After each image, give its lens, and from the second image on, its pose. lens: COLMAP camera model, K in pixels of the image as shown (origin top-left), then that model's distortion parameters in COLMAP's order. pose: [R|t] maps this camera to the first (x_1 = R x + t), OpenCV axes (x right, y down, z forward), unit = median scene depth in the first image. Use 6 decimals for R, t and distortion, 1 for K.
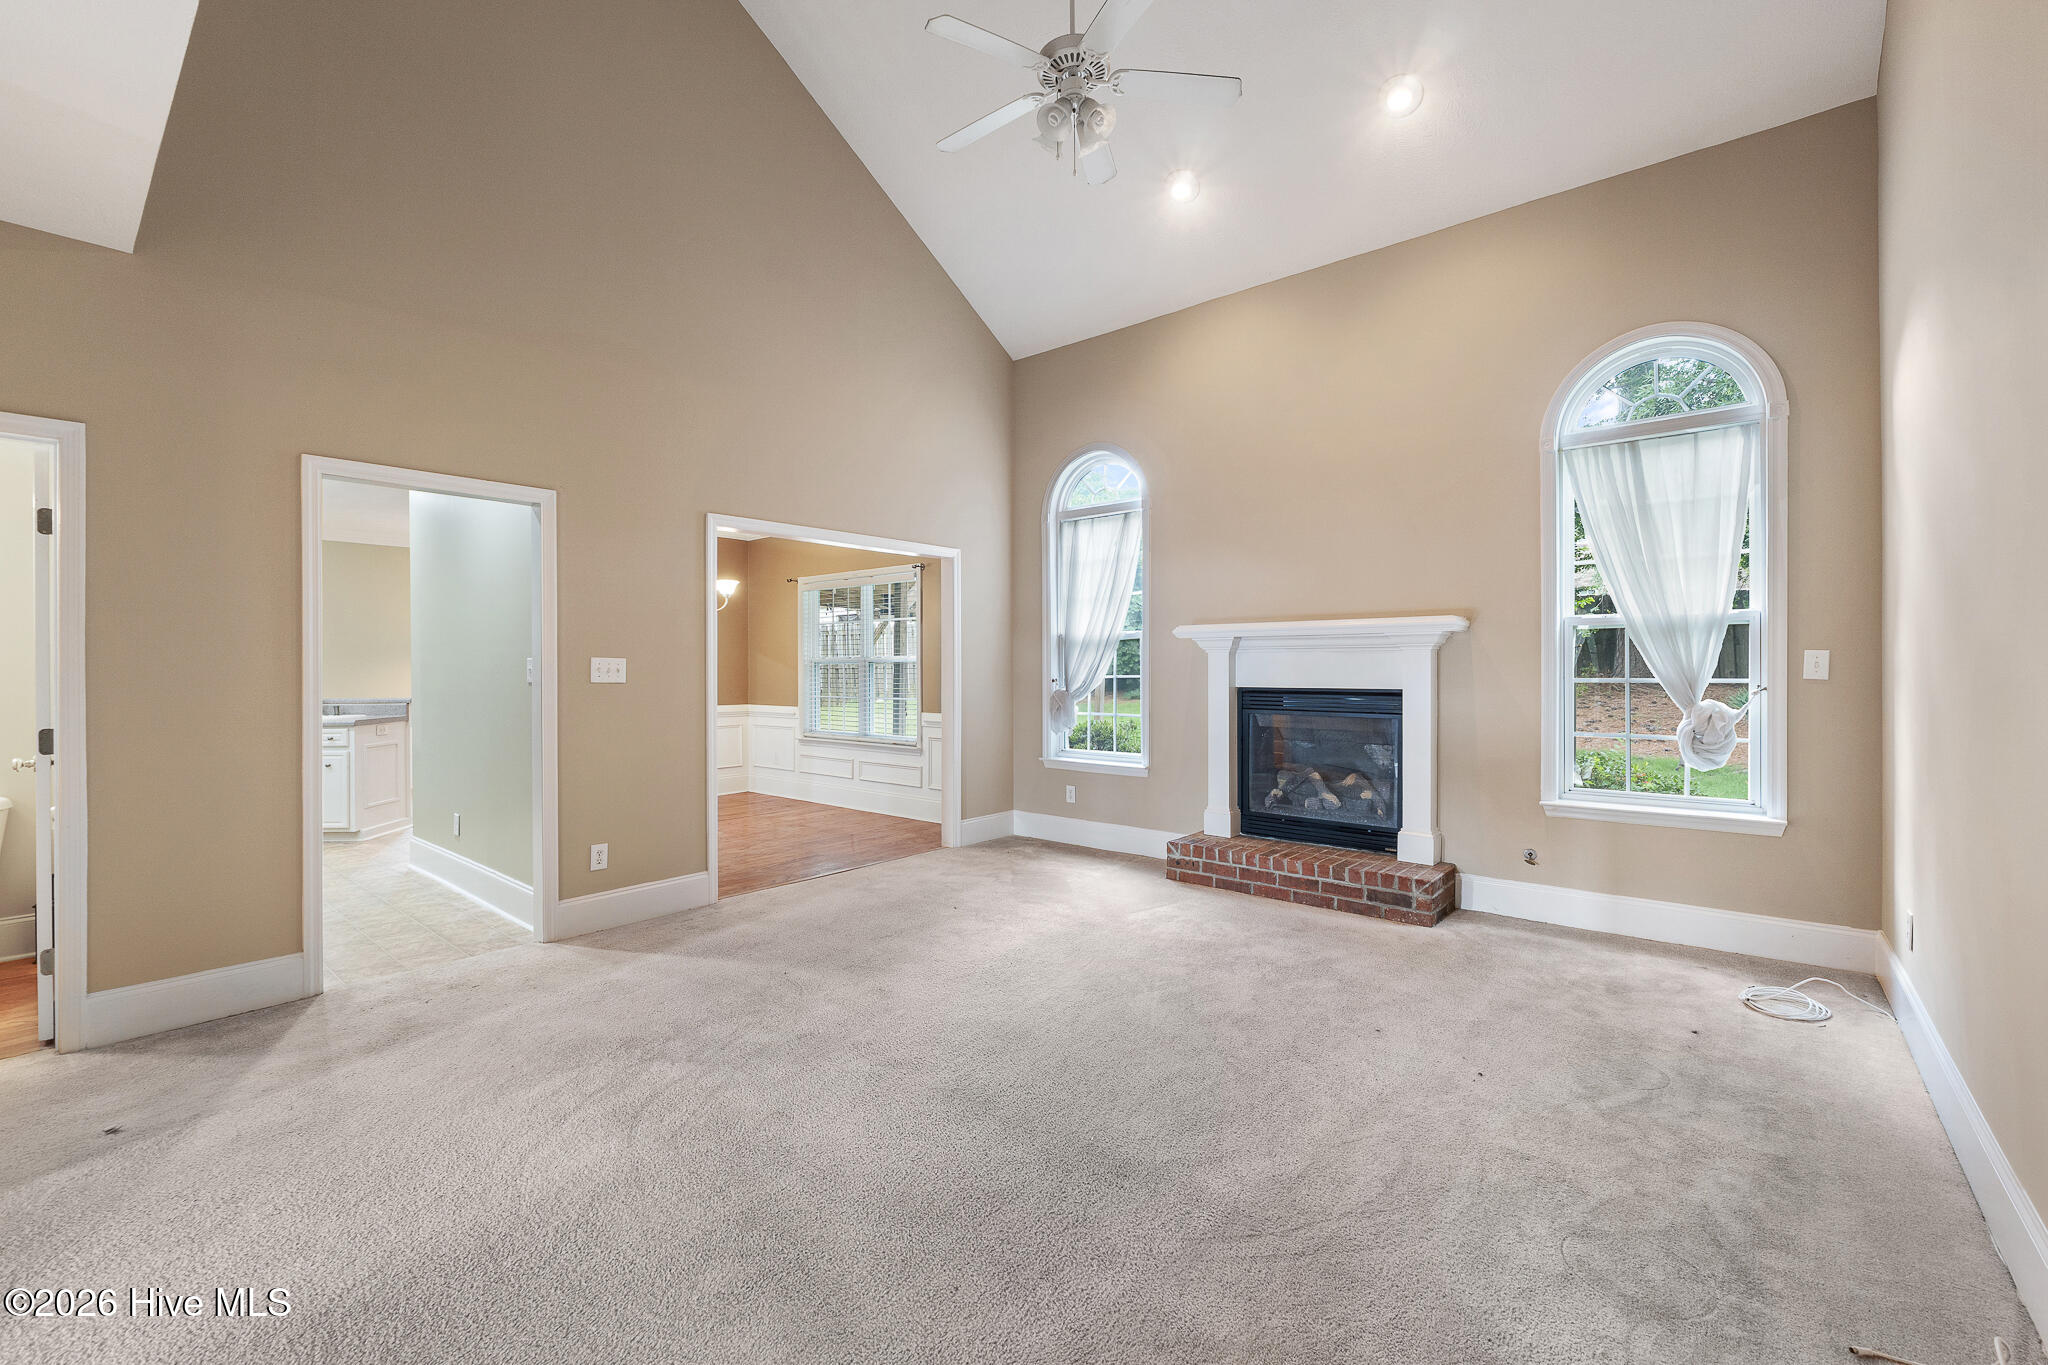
lens RADIAL K [[853.4, 0, 1013.1], [0, 853.4, 672.9], [0, 0, 1]] dist [-0.002870, -0.000755]
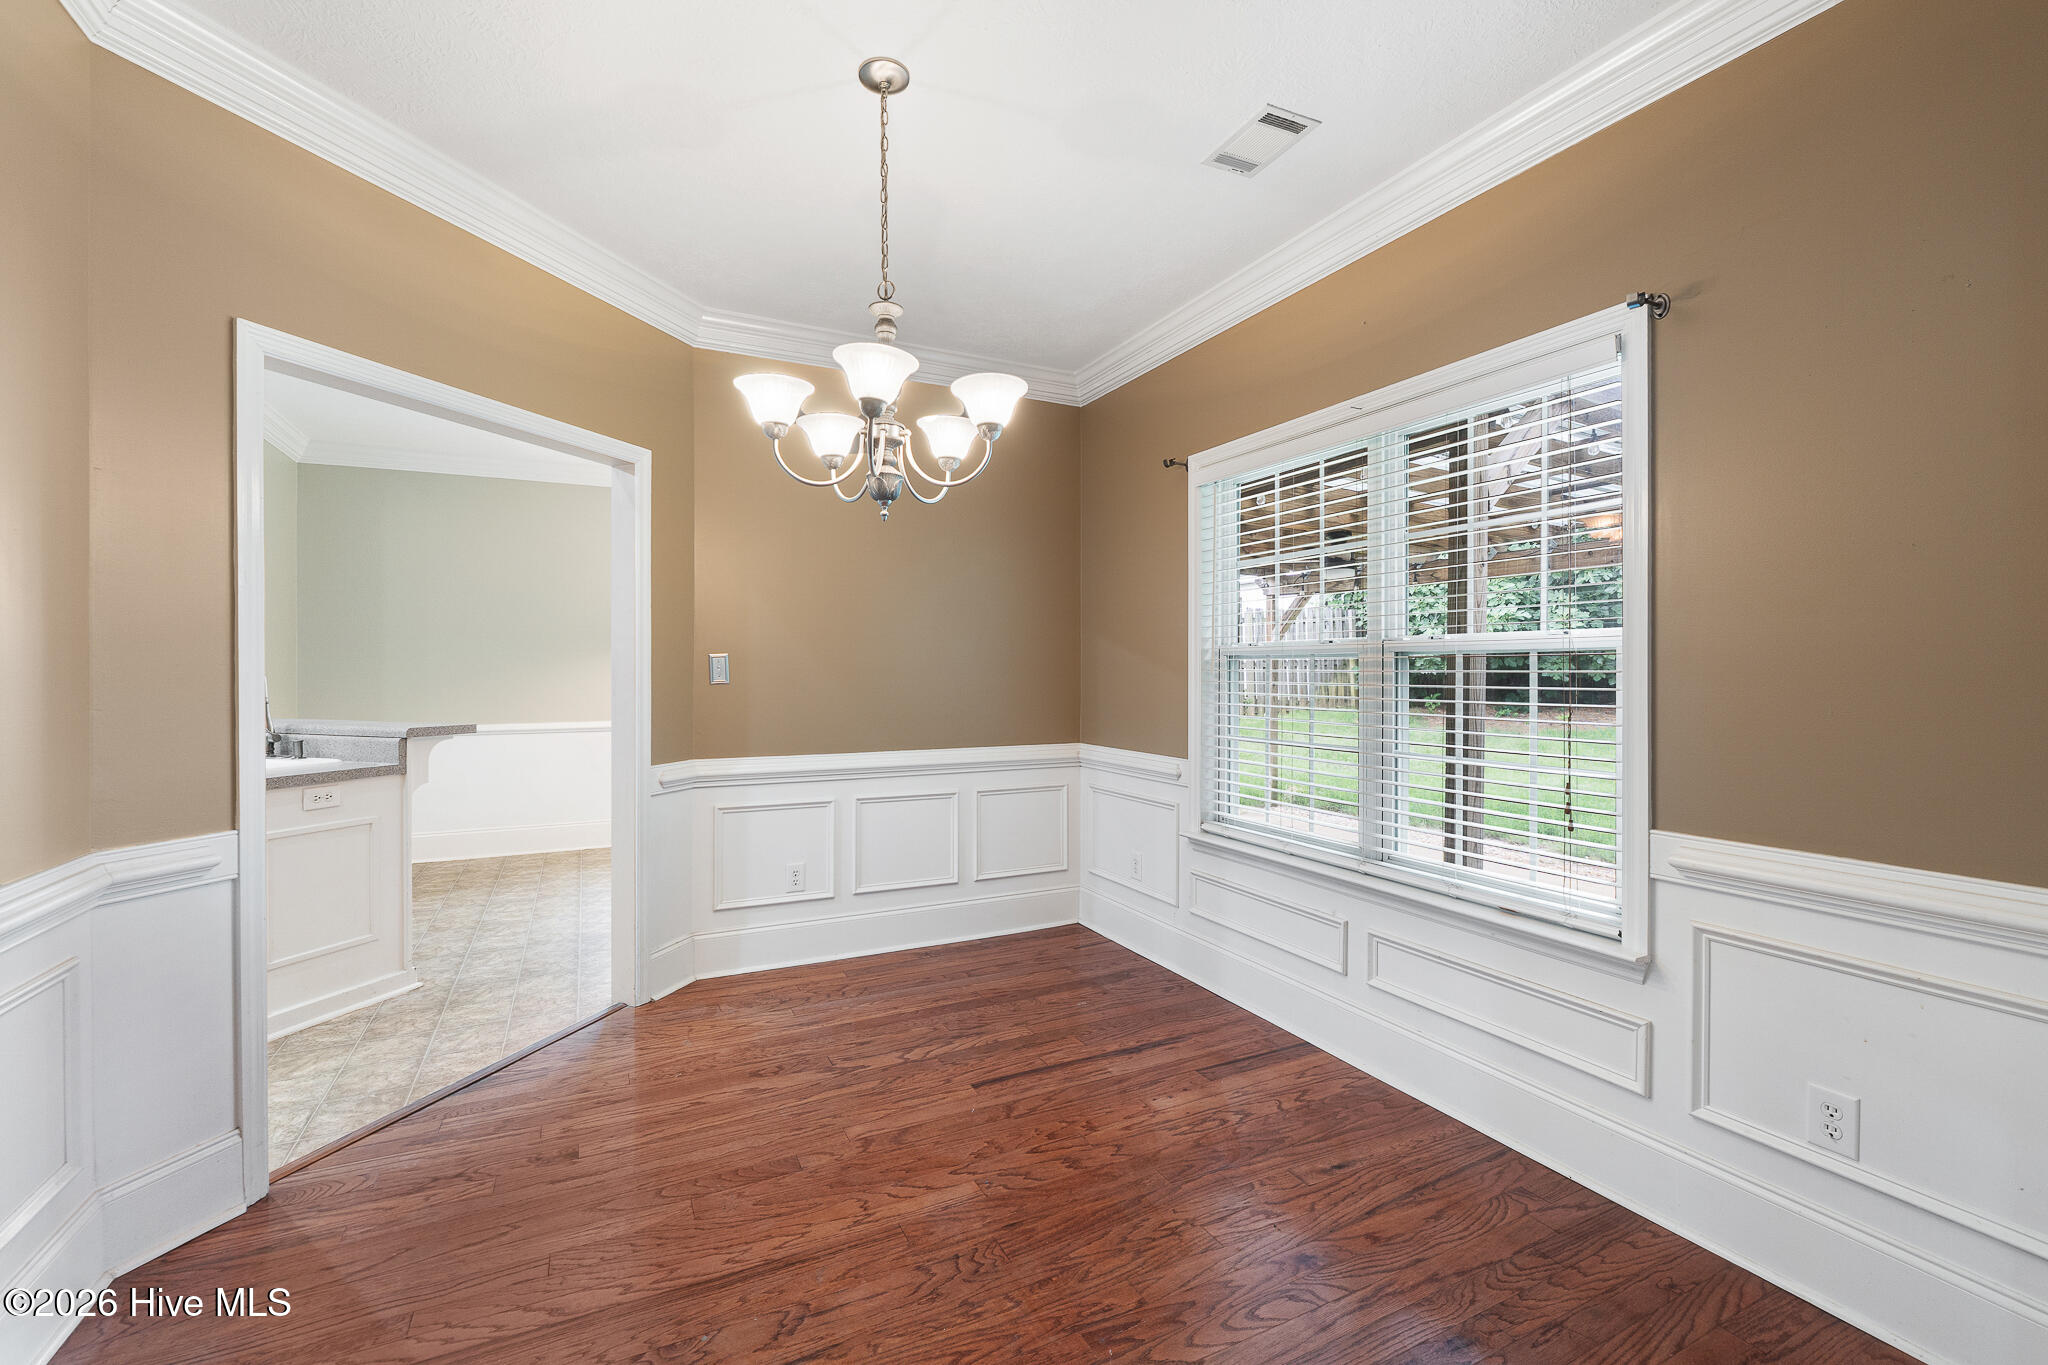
lens RADIAL K [[853.4, 0, 1013.1], [0, 853.4, 672.9], [0, 0, 1]] dist [-0.002870, -0.000755]
pose [[0.920293, 0.006516, -0.391176, -0.206107], [-0.007561, 0.999971, -0.001132, -0.004046], [0.391158, 0.003999, 0.920315, 0.712202]]
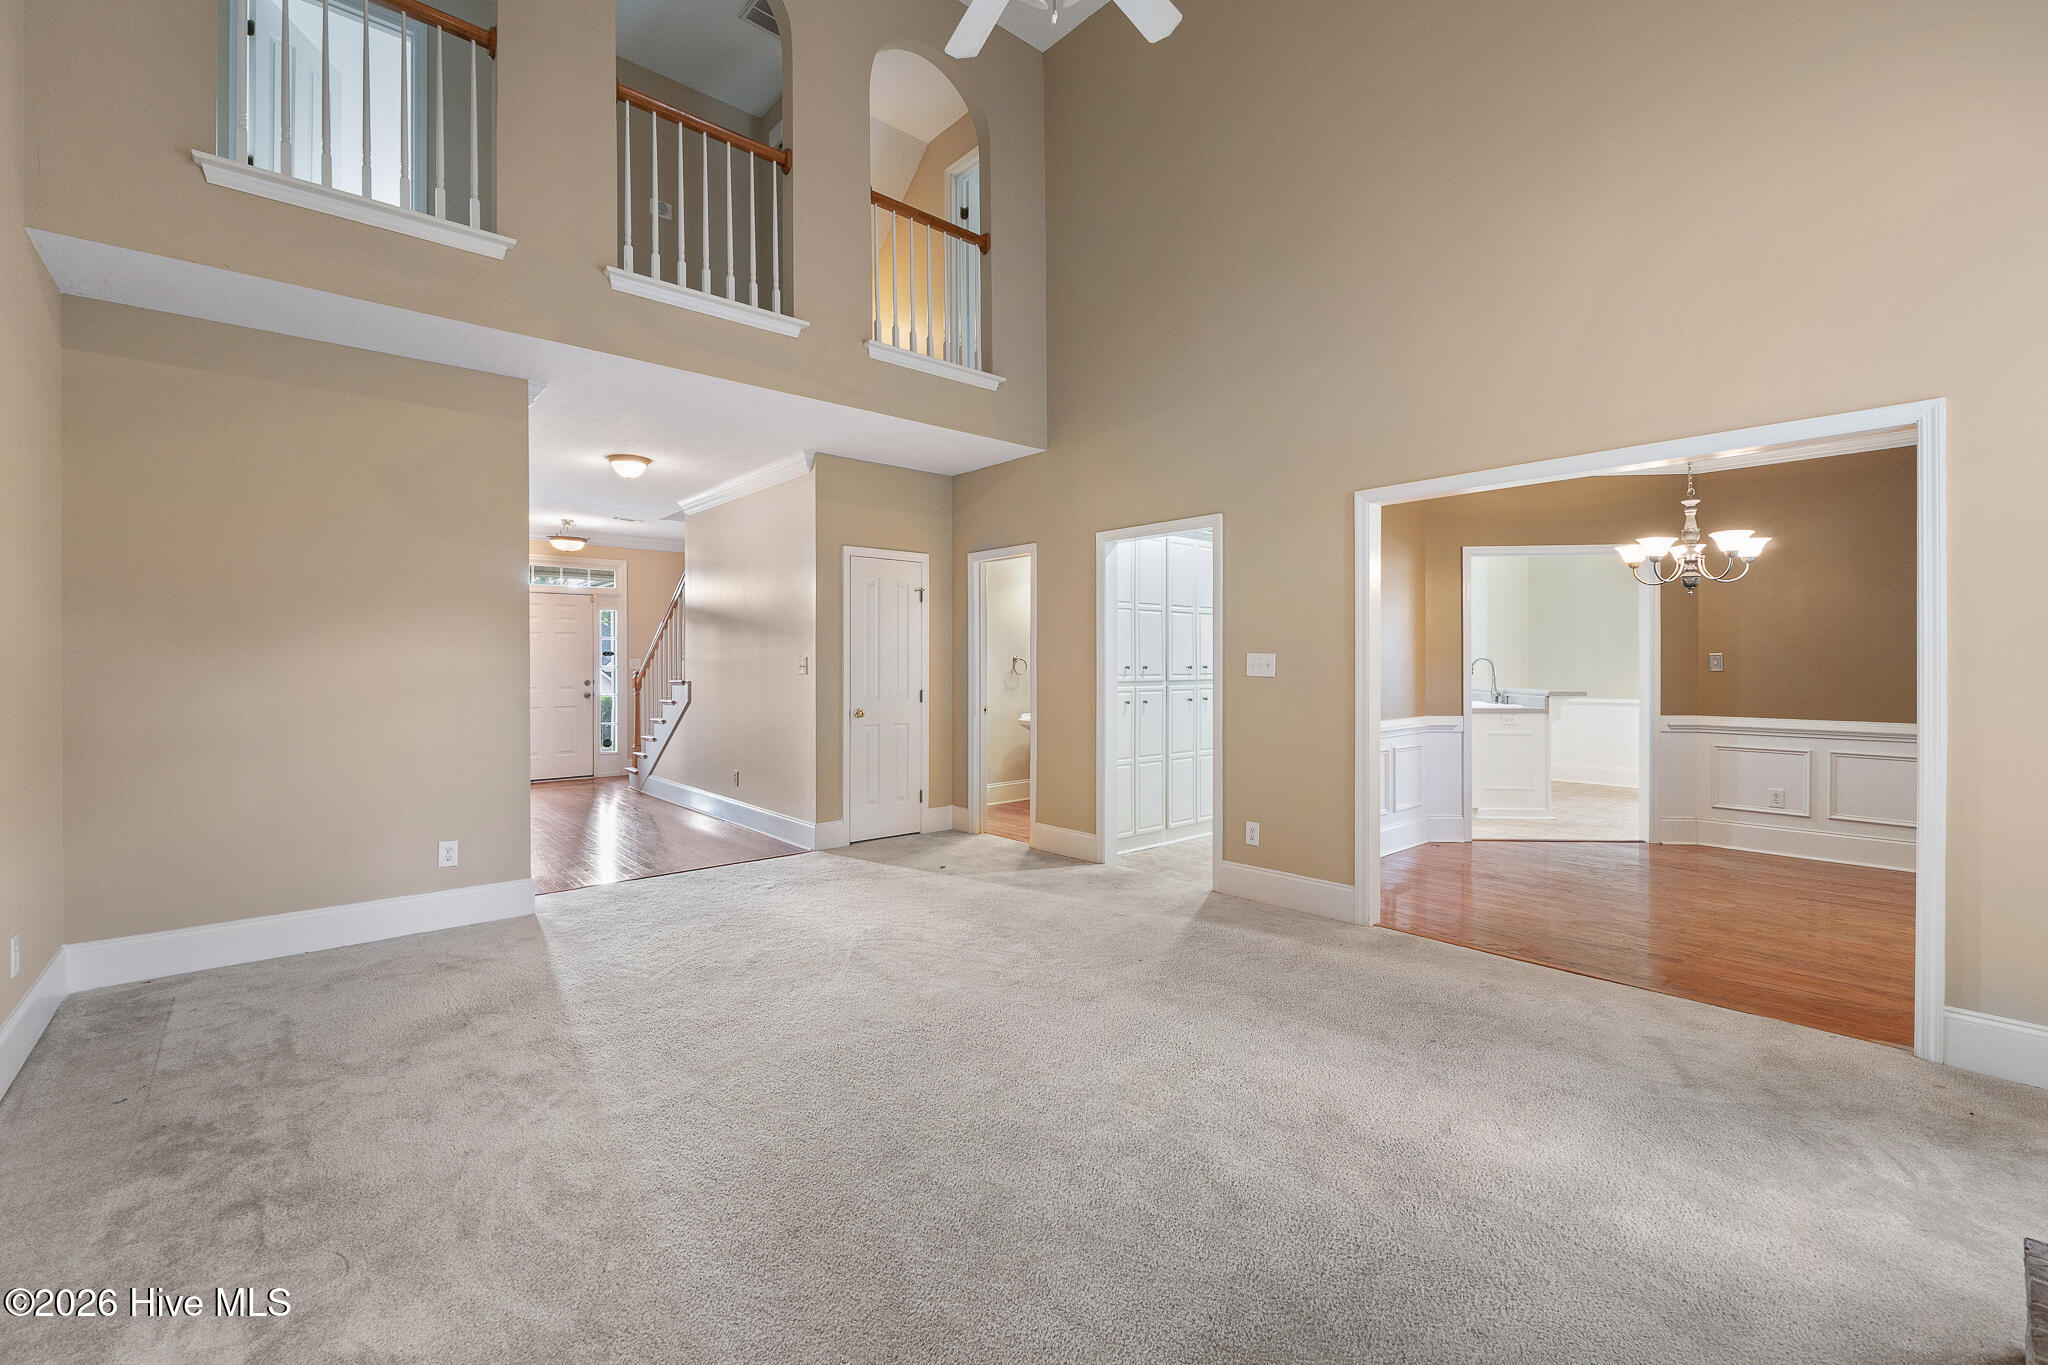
lens RADIAL K [[853.4, 0, 1013.1], [0, 853.4, 672.9], [0, 0, 1]] dist [-0.002870, -0.000755]
pose [[-0.160786, 0.011961, -0.986917, 0.415655], [-0.003330, 0.999914, 0.012662, -0.003711], [0.986984, 0.005323, -0.160732, 0.550259]]
